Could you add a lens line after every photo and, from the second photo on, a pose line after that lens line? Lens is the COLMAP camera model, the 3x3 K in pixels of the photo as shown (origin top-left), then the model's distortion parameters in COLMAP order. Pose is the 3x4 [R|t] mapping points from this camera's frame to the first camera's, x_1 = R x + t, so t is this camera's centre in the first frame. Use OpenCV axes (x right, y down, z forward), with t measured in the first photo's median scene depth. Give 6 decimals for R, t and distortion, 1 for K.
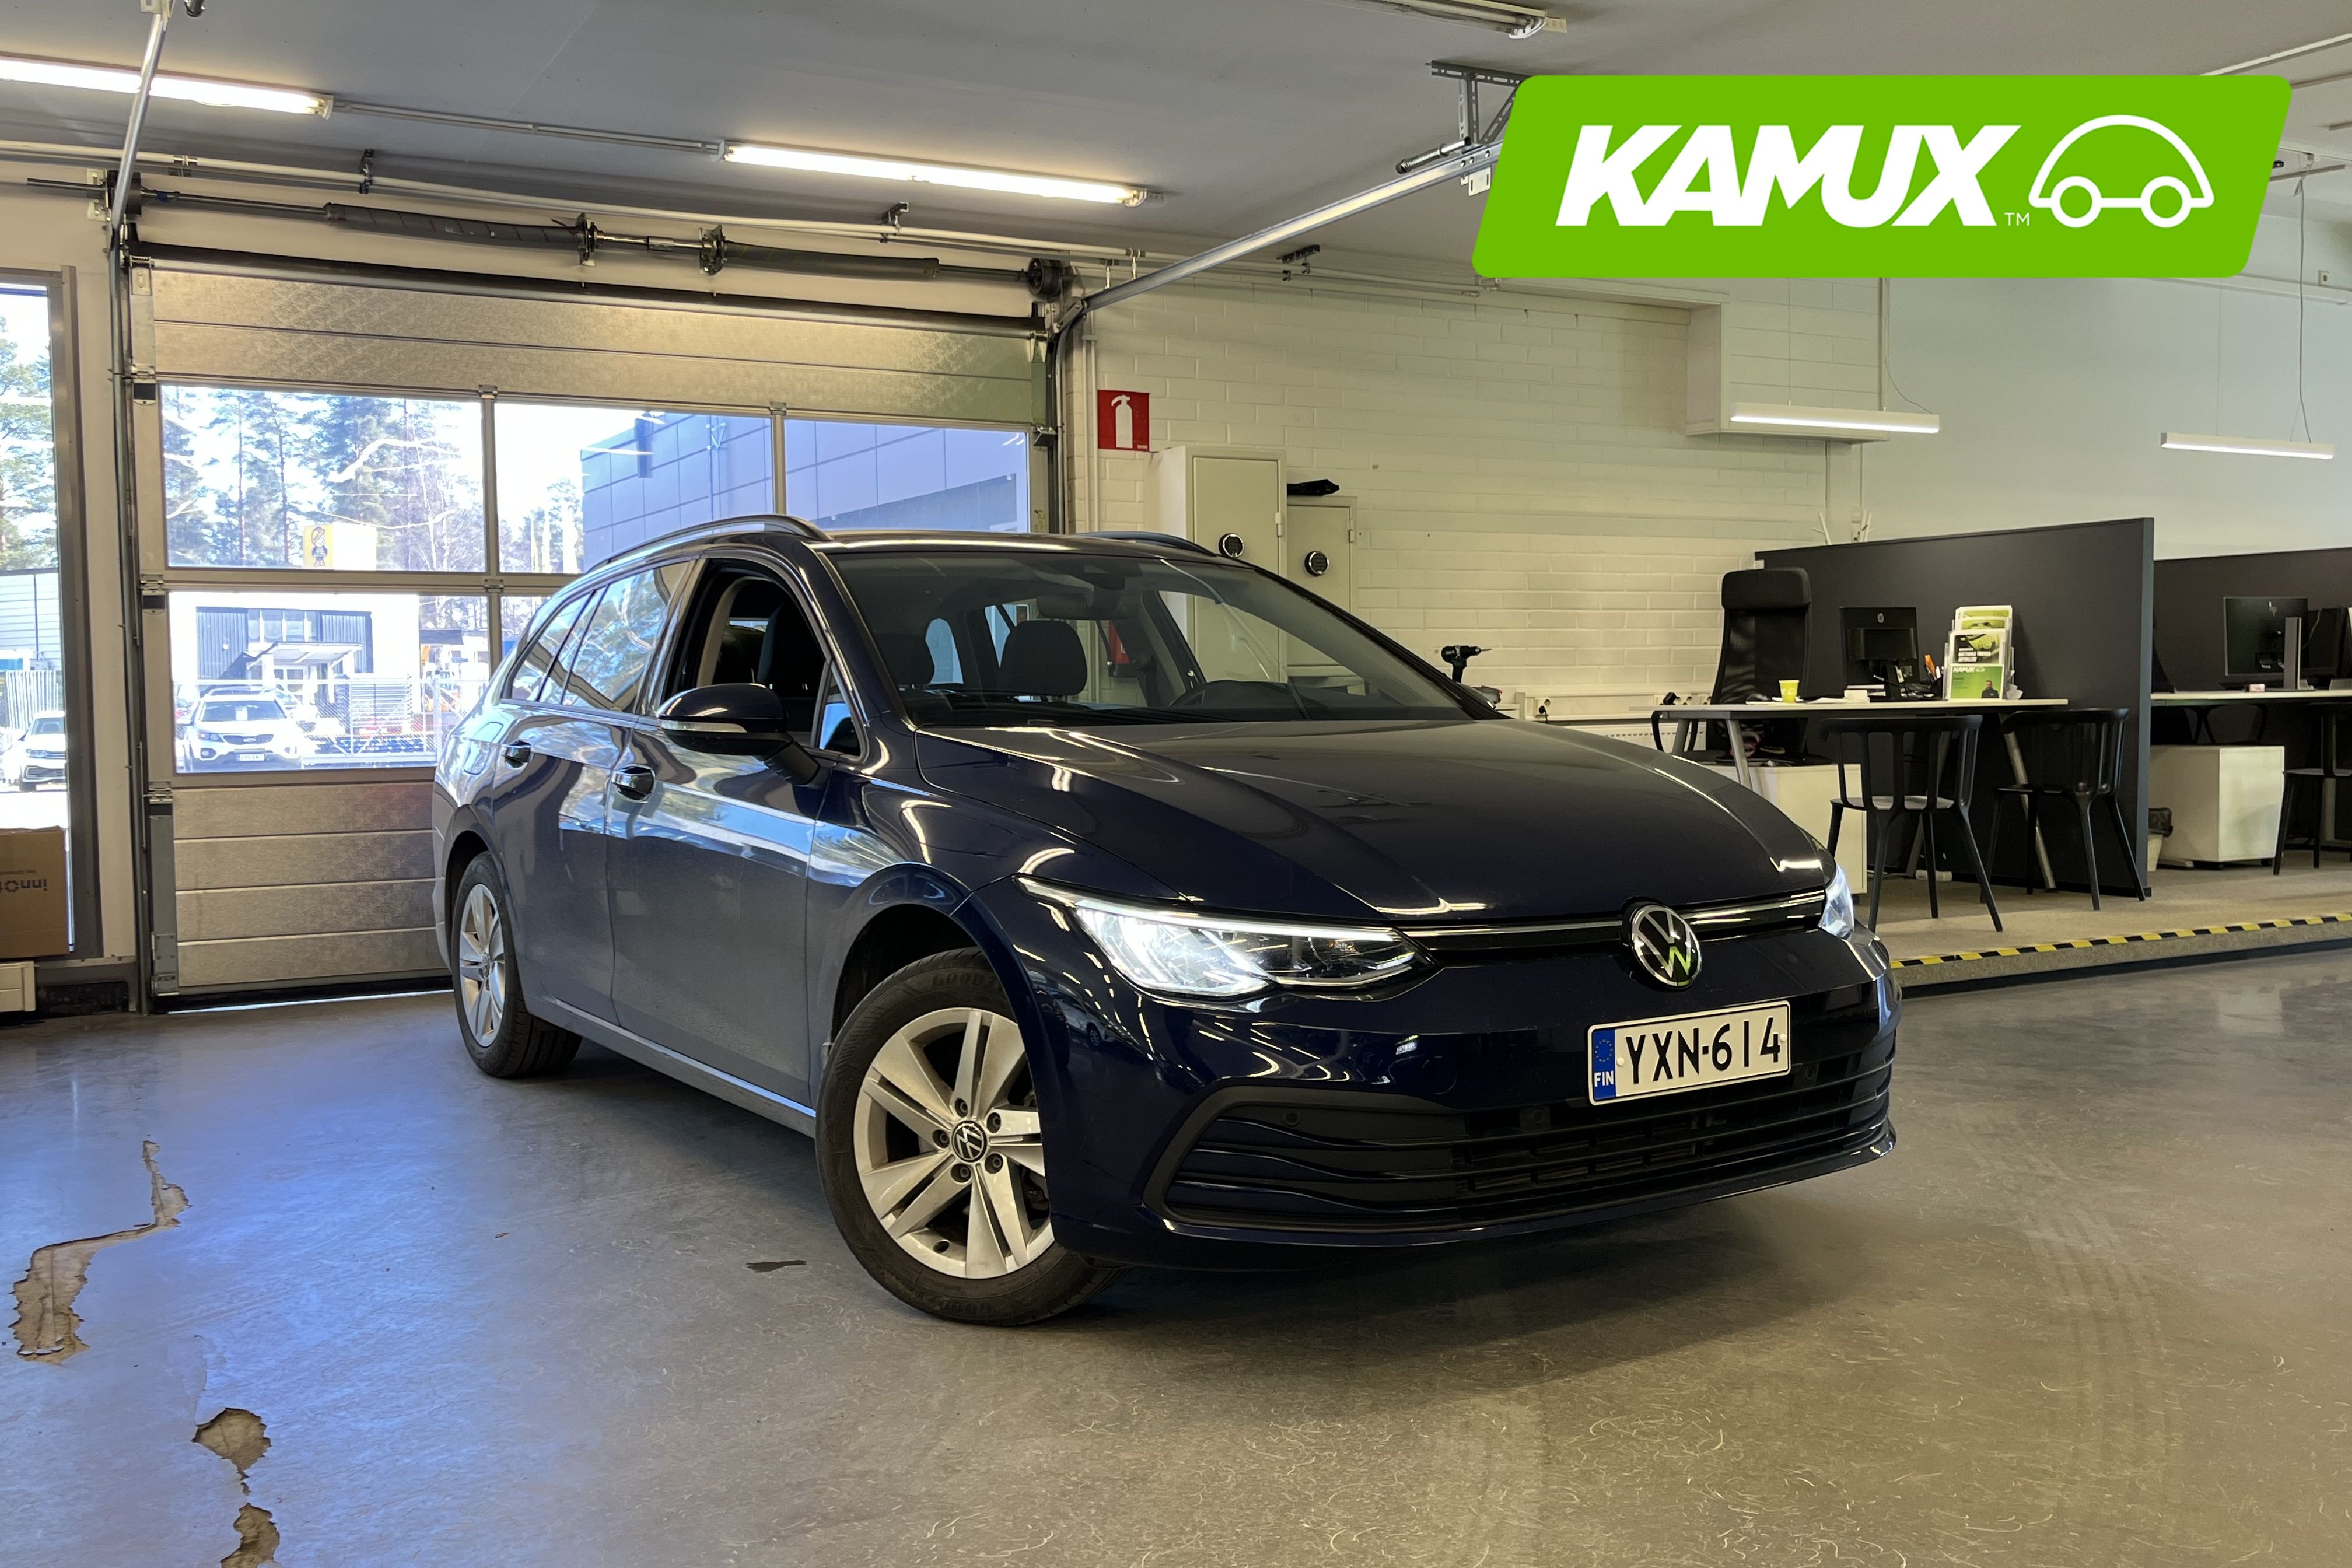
lens RADIAL K [[2184.6, 0, 1169.5], [0, 2184.6, 794.6], [0, 0, 1]] dist [0.015513, 0.019471]
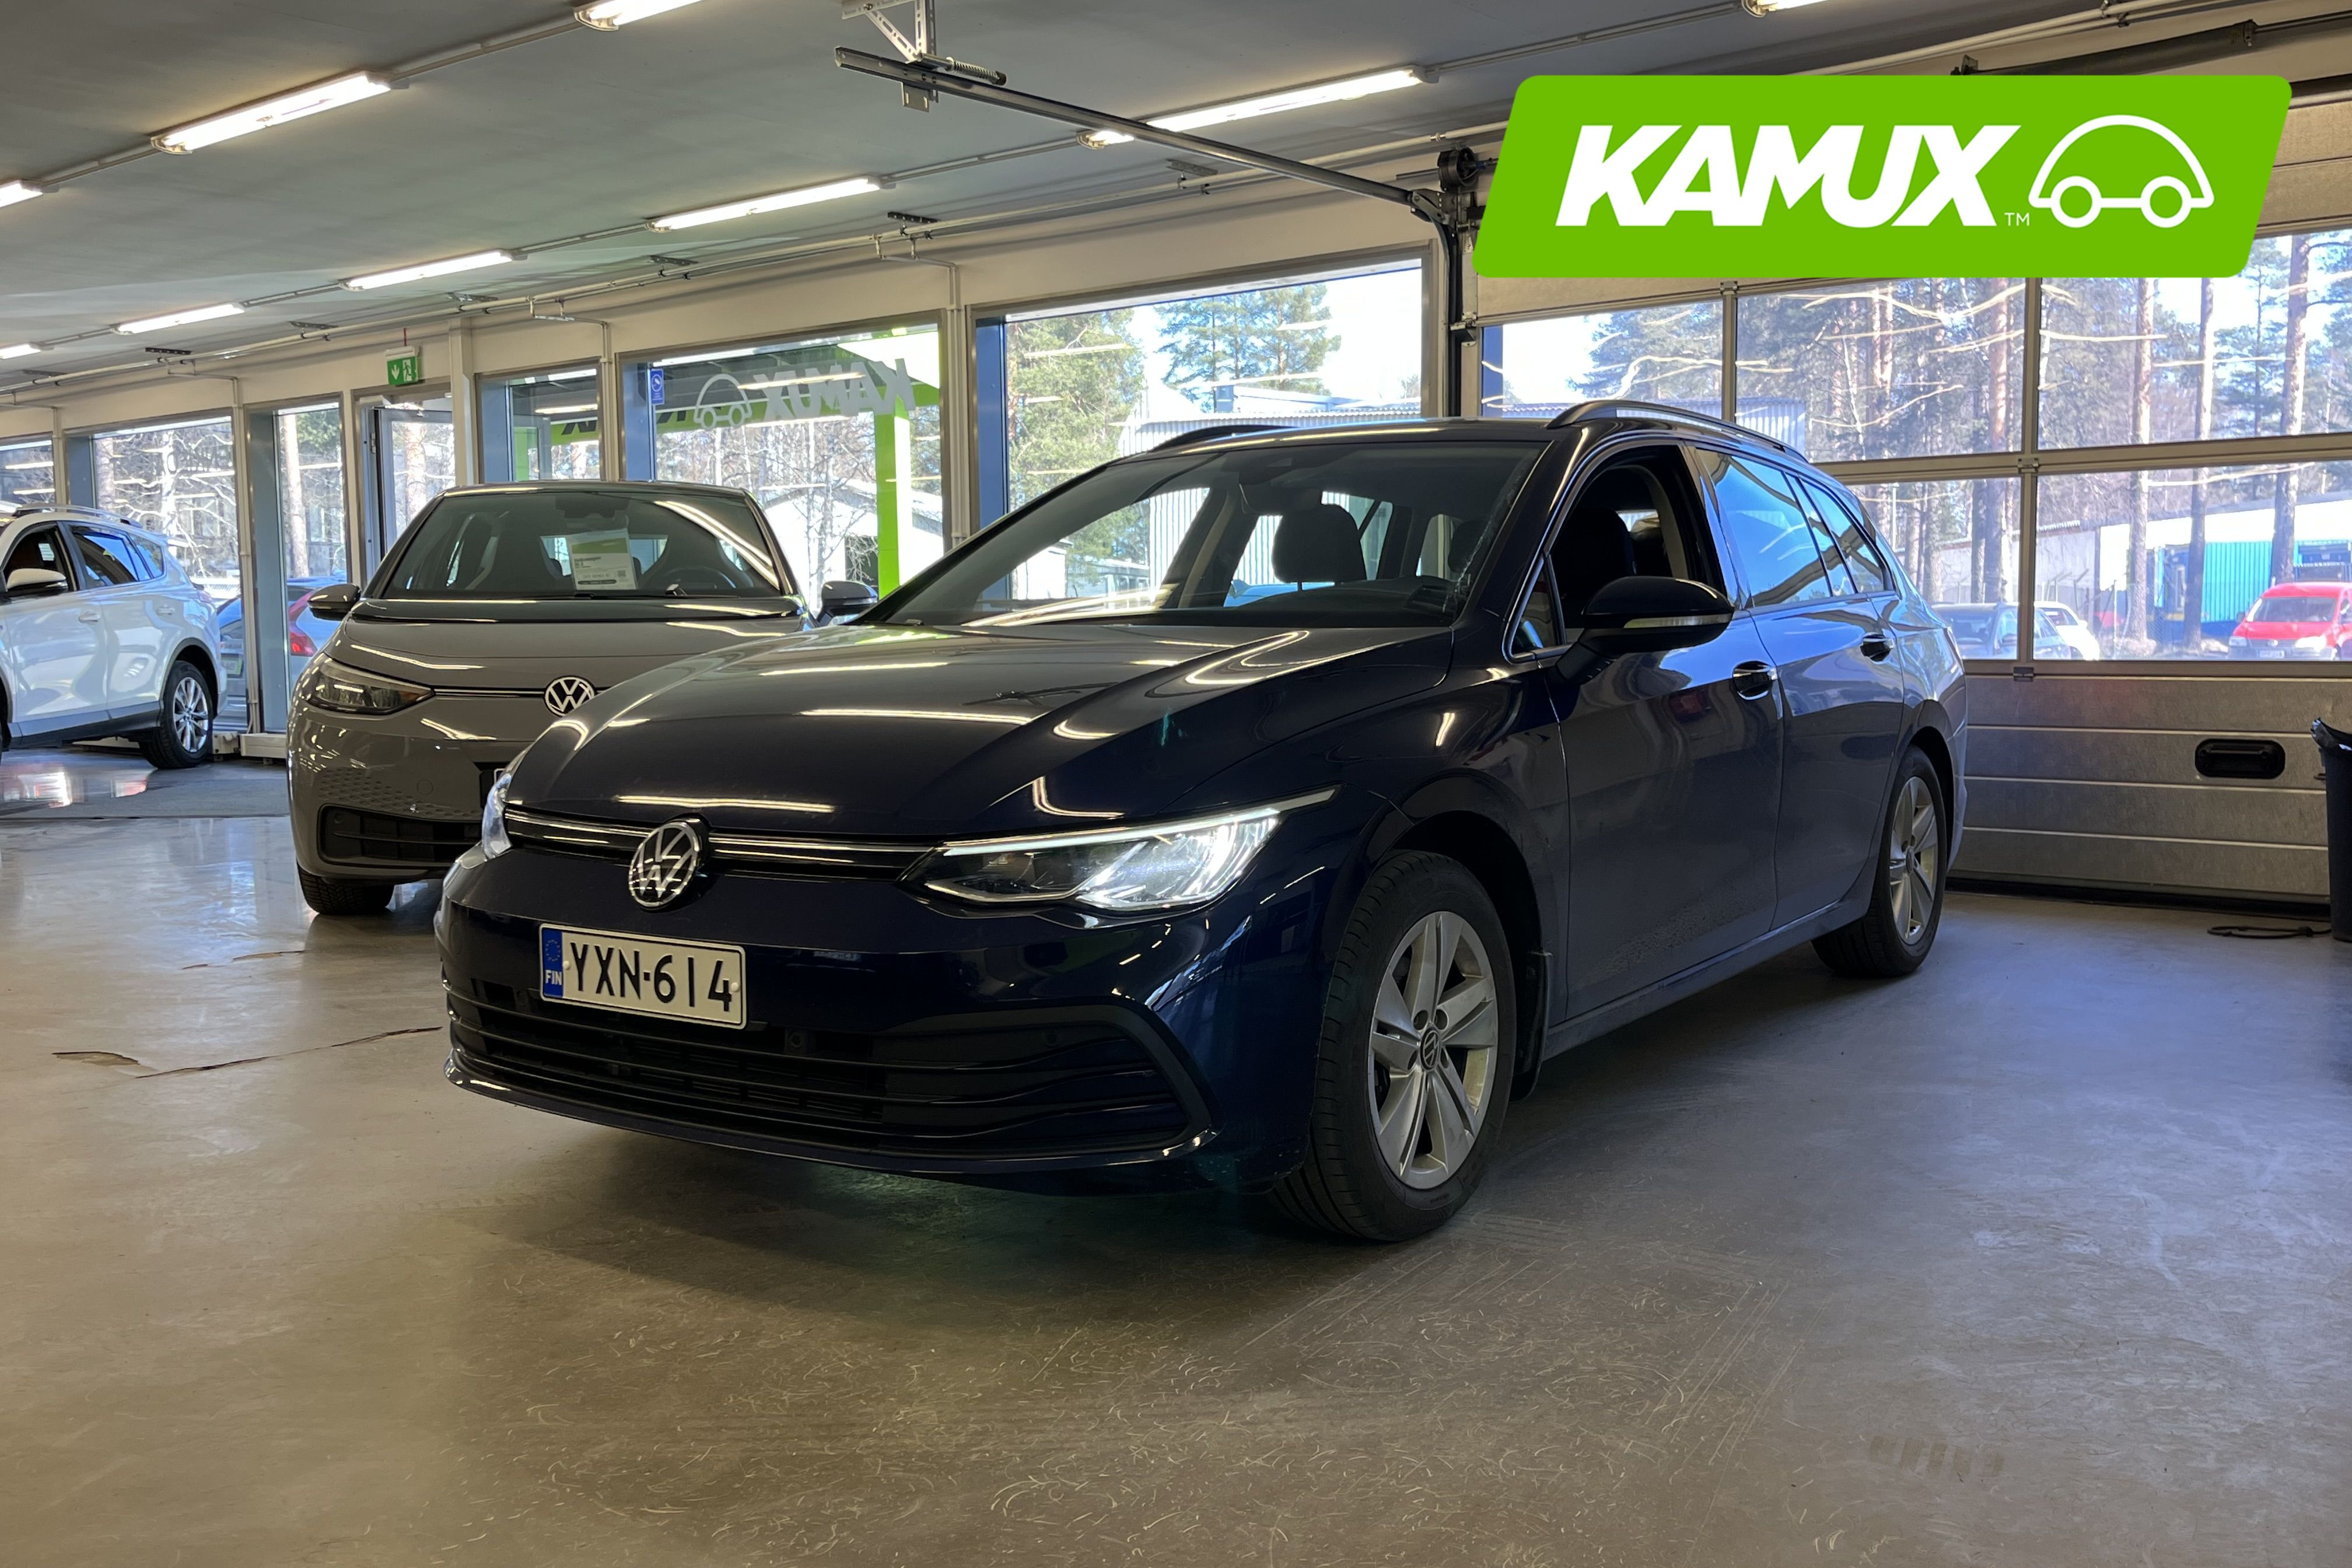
lens RADIAL K [[2184.6, 0, 1177.2], [0, 2184.6, 778.0], [0, 0, 1]] dist [0.015513, 0.019471]
pose [[0.336944, 0.079351, -0.938175, 1.213484], [-0.033332, 0.996823, 0.072340, -0.046590], [0.940934, 0.006896, 0.338519, 0.893782]]
